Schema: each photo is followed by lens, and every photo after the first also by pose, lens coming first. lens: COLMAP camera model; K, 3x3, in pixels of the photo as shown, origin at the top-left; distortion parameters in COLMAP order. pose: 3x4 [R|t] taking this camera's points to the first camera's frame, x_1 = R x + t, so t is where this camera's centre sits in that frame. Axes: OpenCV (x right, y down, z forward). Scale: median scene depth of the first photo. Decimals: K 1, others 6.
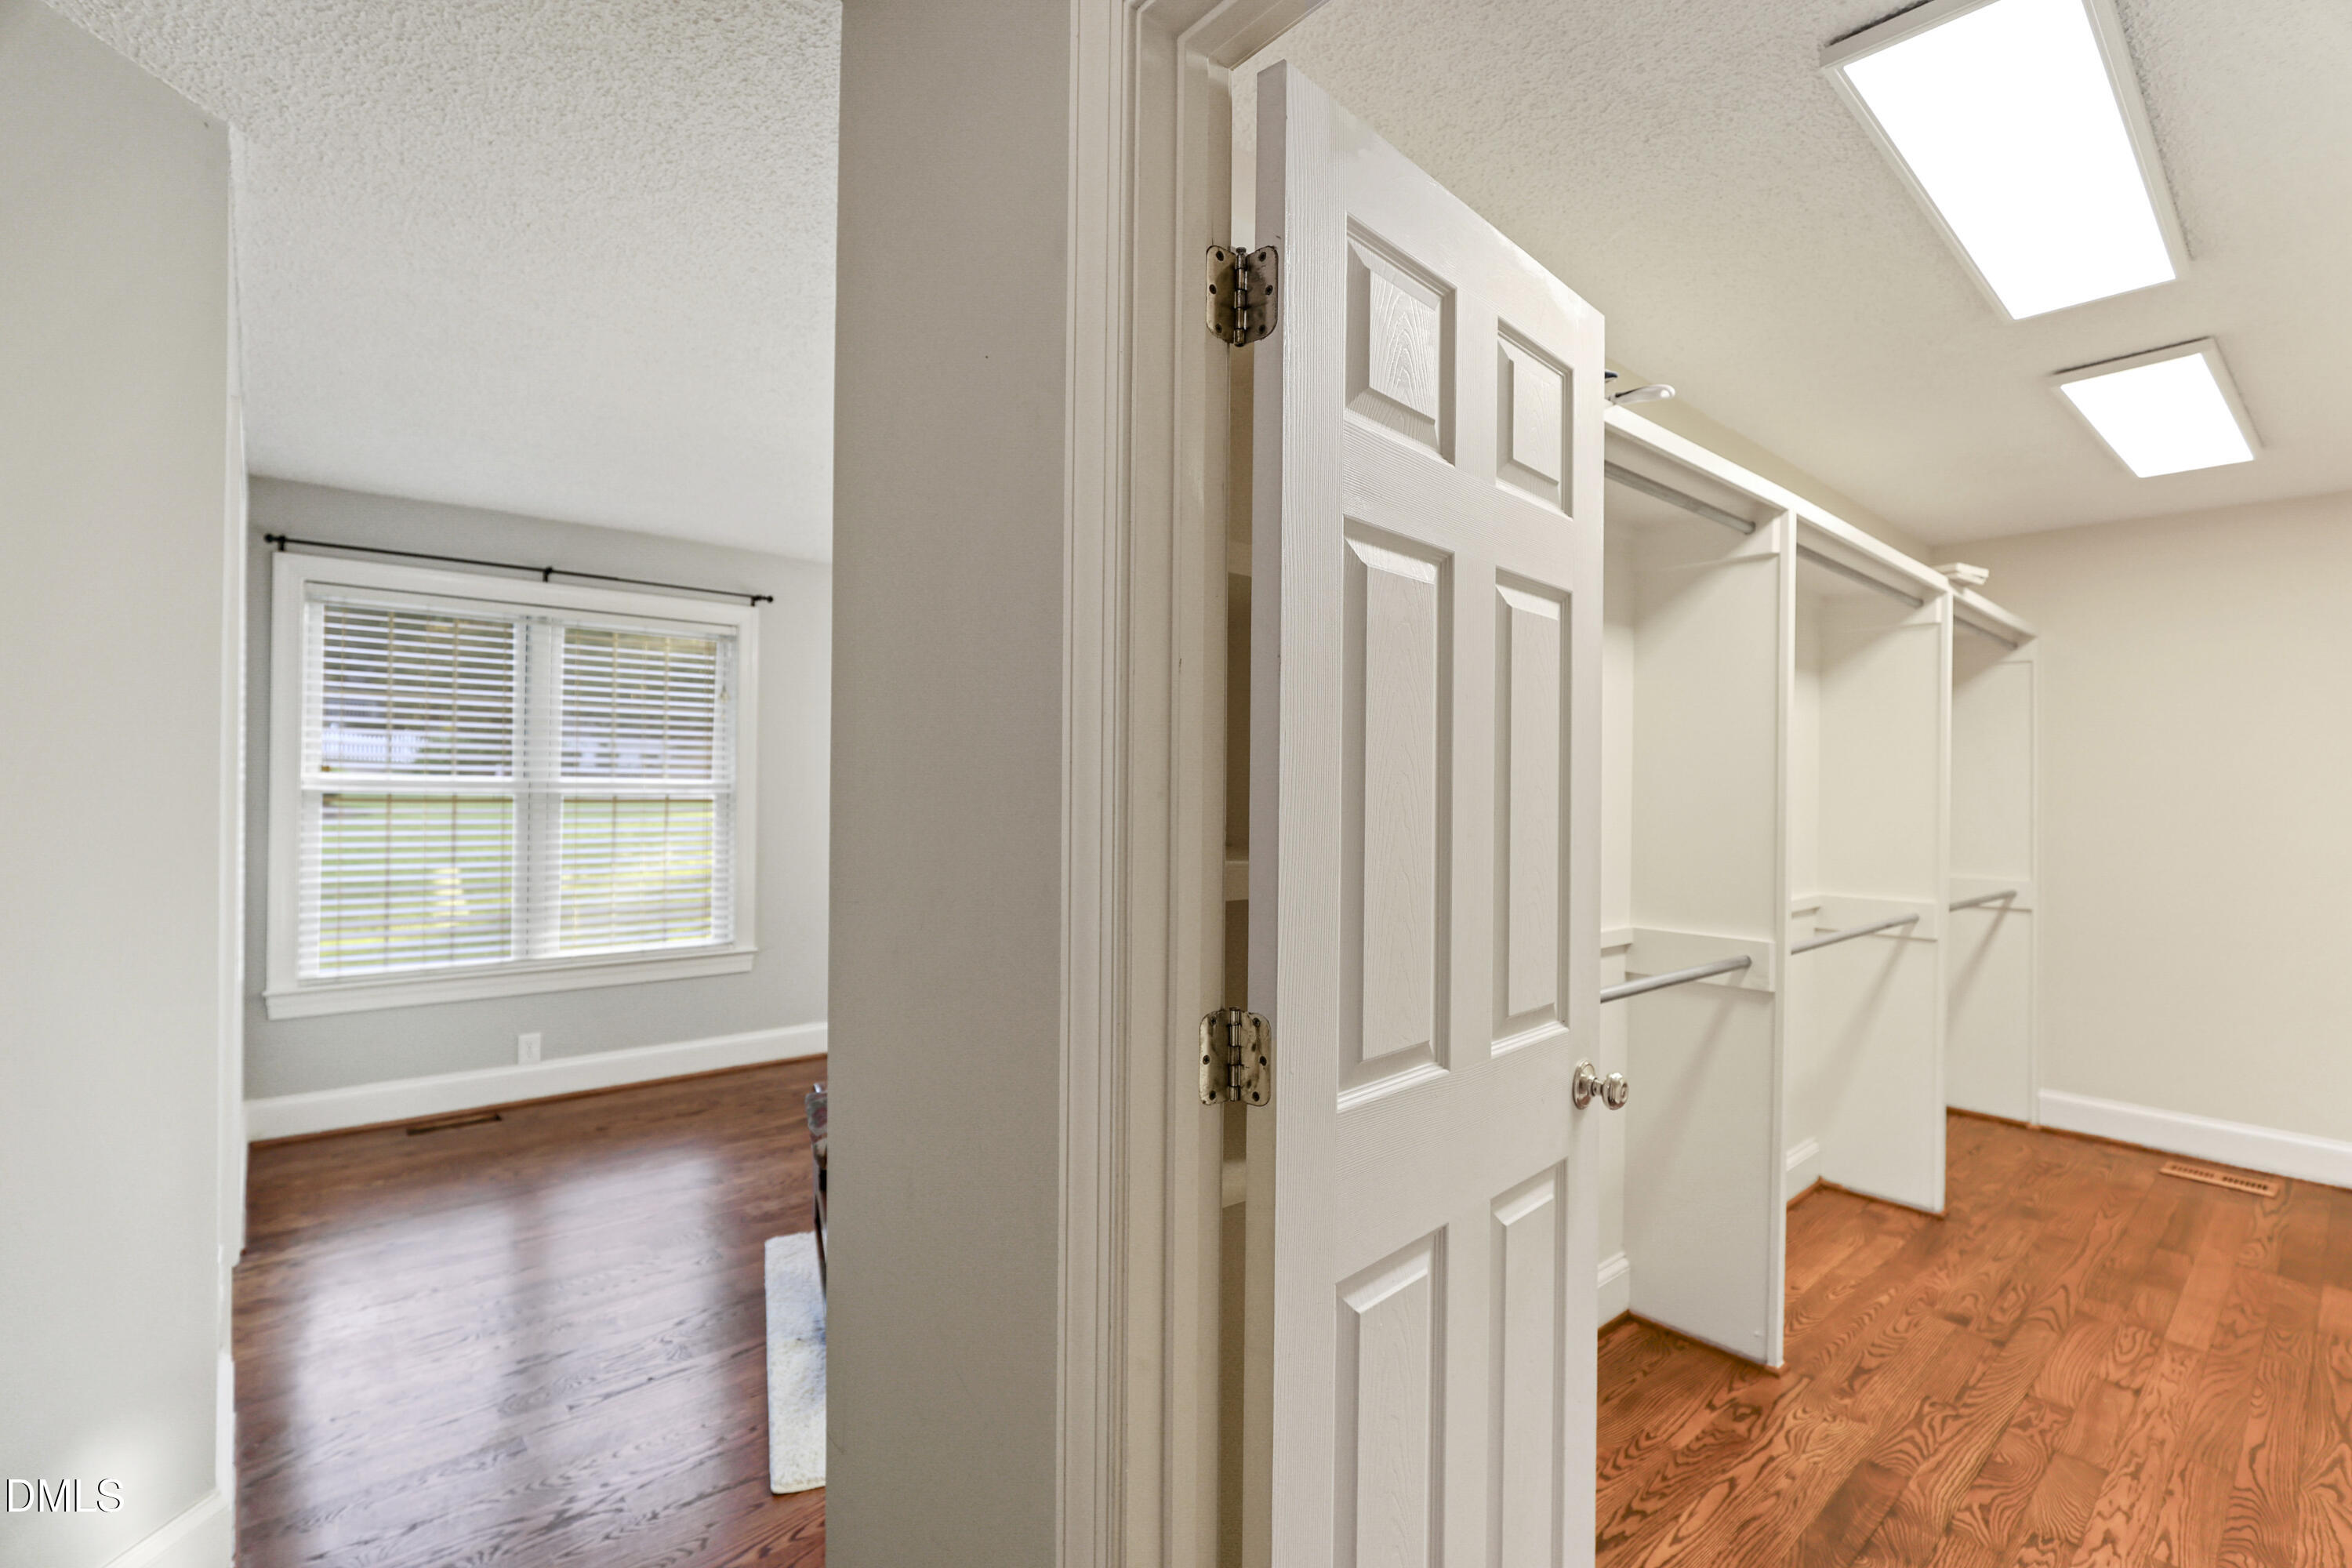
lens RADIAL K [[1072.6, 0, 1164.1], [0, 1072.6, 782.2], [0, 0, 1]] dist [-0.007209, 0.004196]
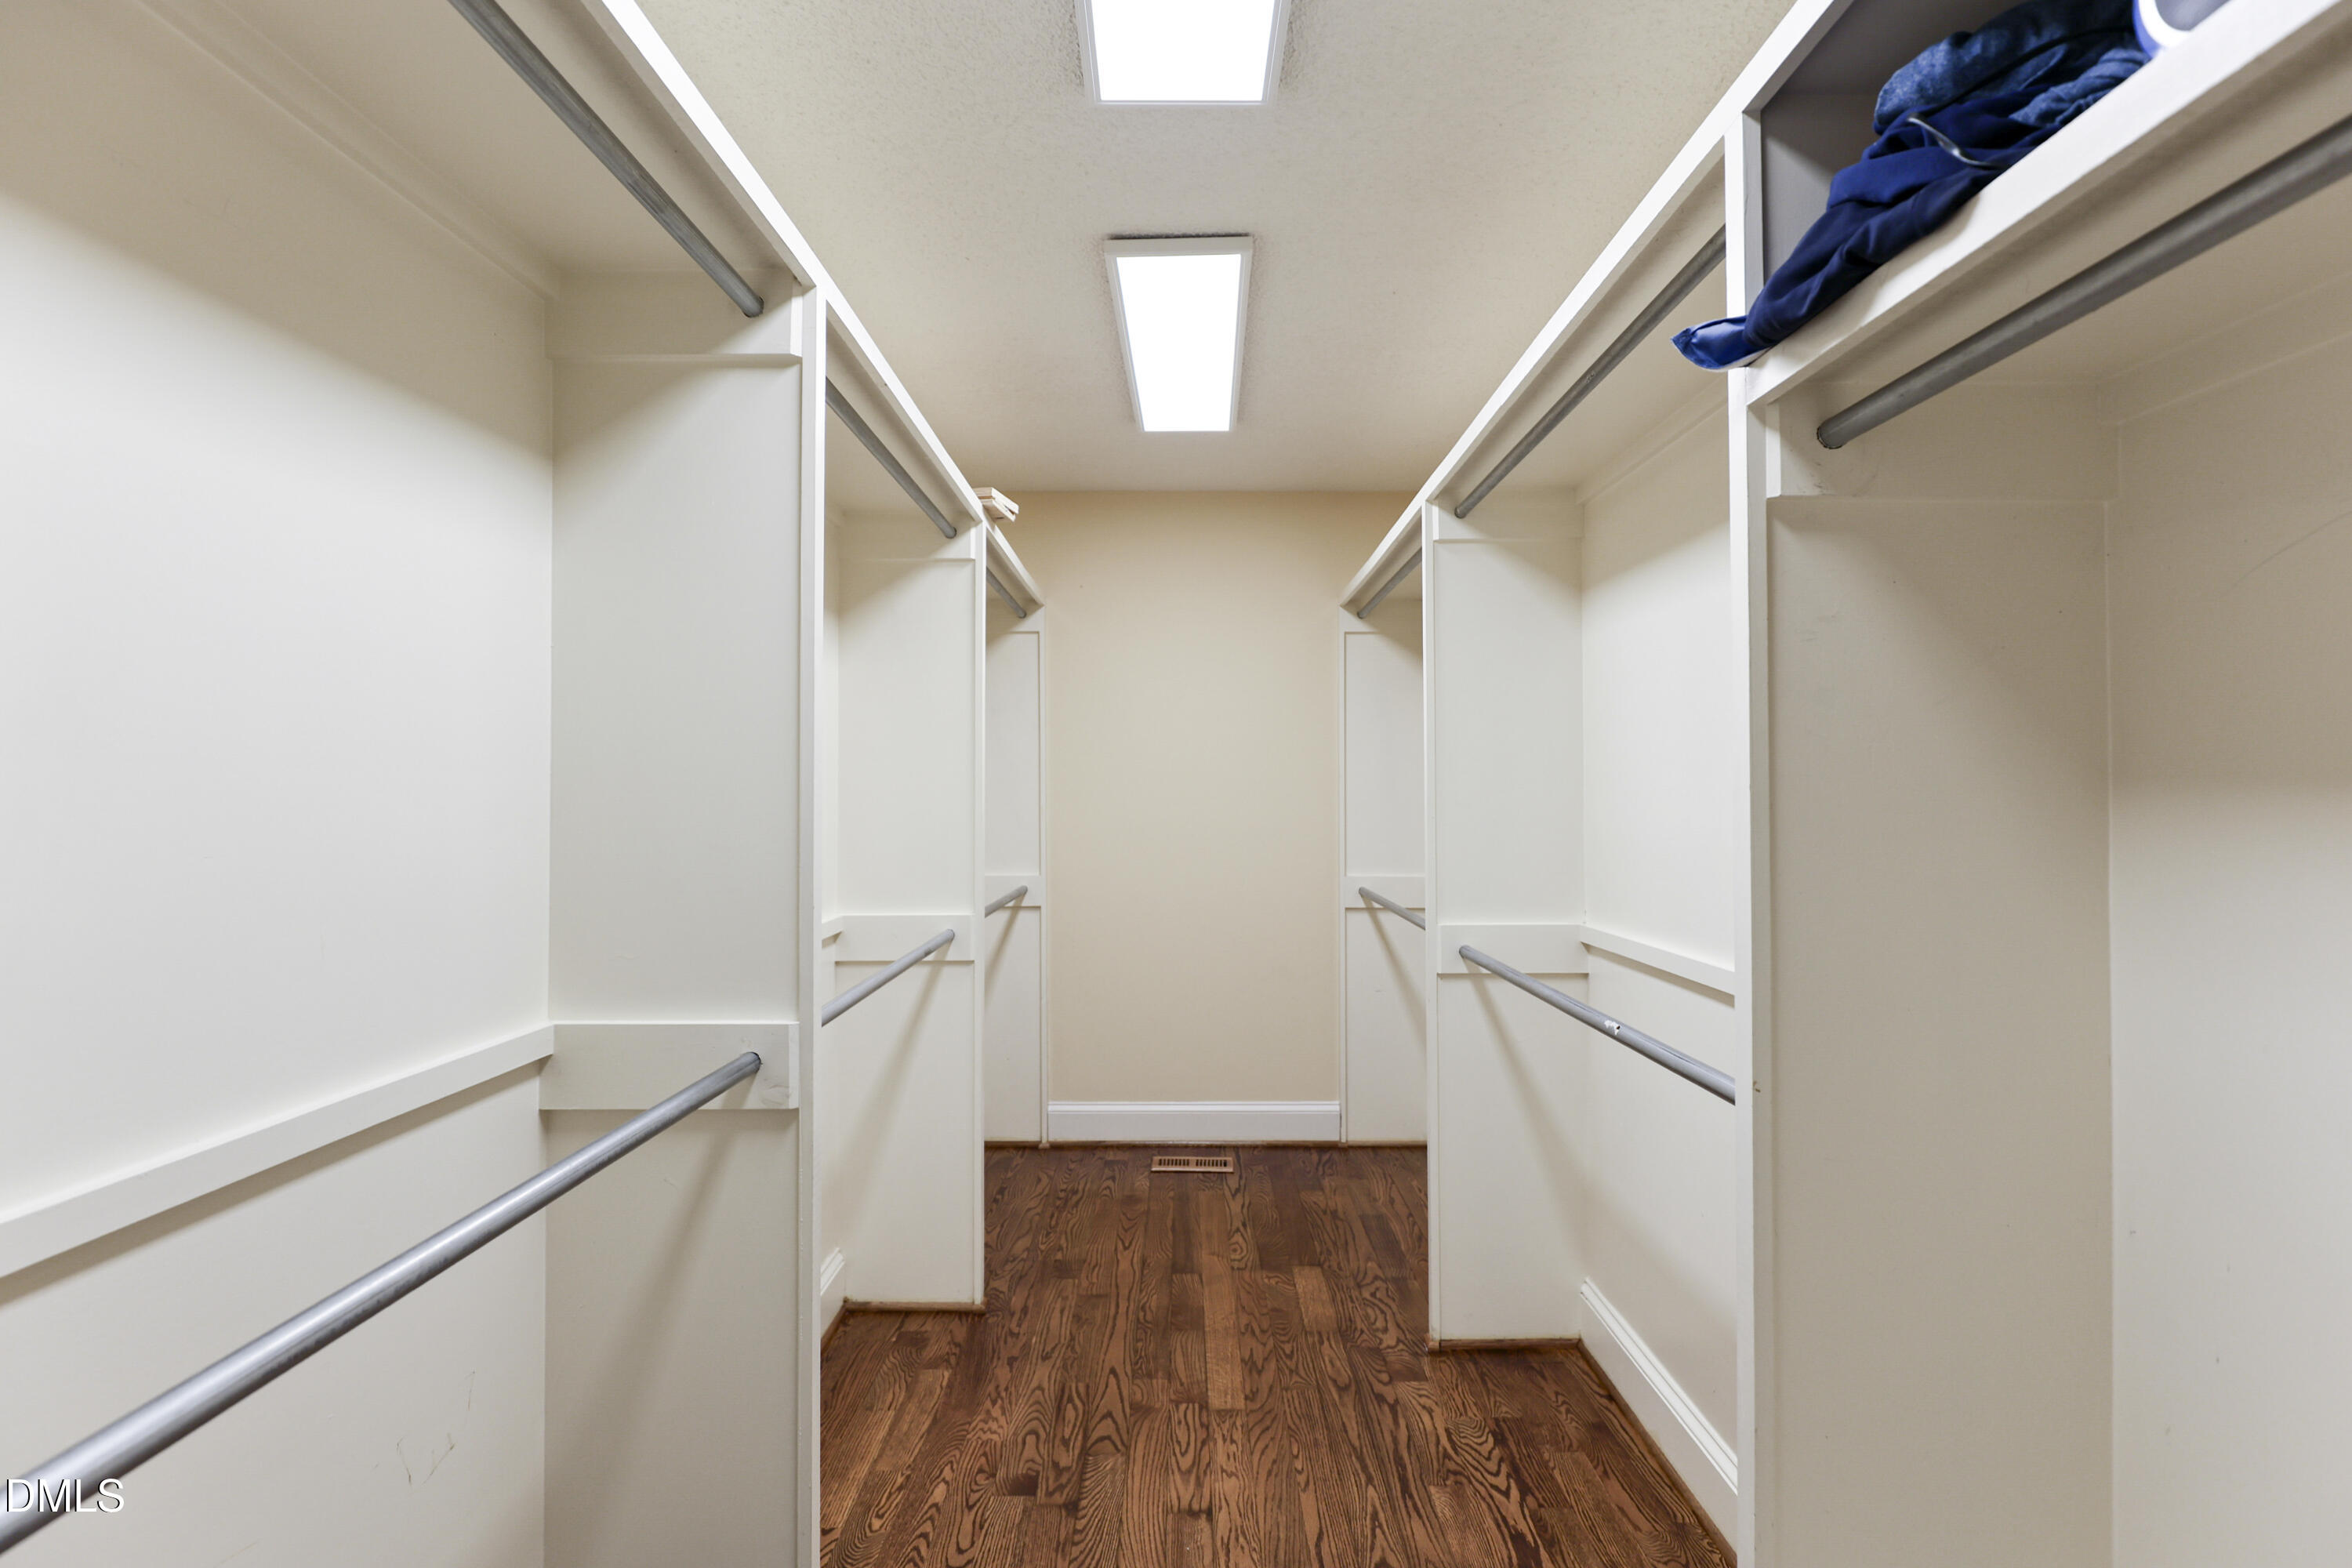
lens RADIAL K [[1206.4, 0, 1167.1], [0, 1206.4, 778.1], [0, 0, 1]] dist [-0.016539, -0.000237]
pose [[0.670320, -0.005587, 0.742051, 0.179203], [0.005824, 0.999980, 0.002269, 0.012502], [-0.742049, 0.002801, 0.670339, 0.335811]]
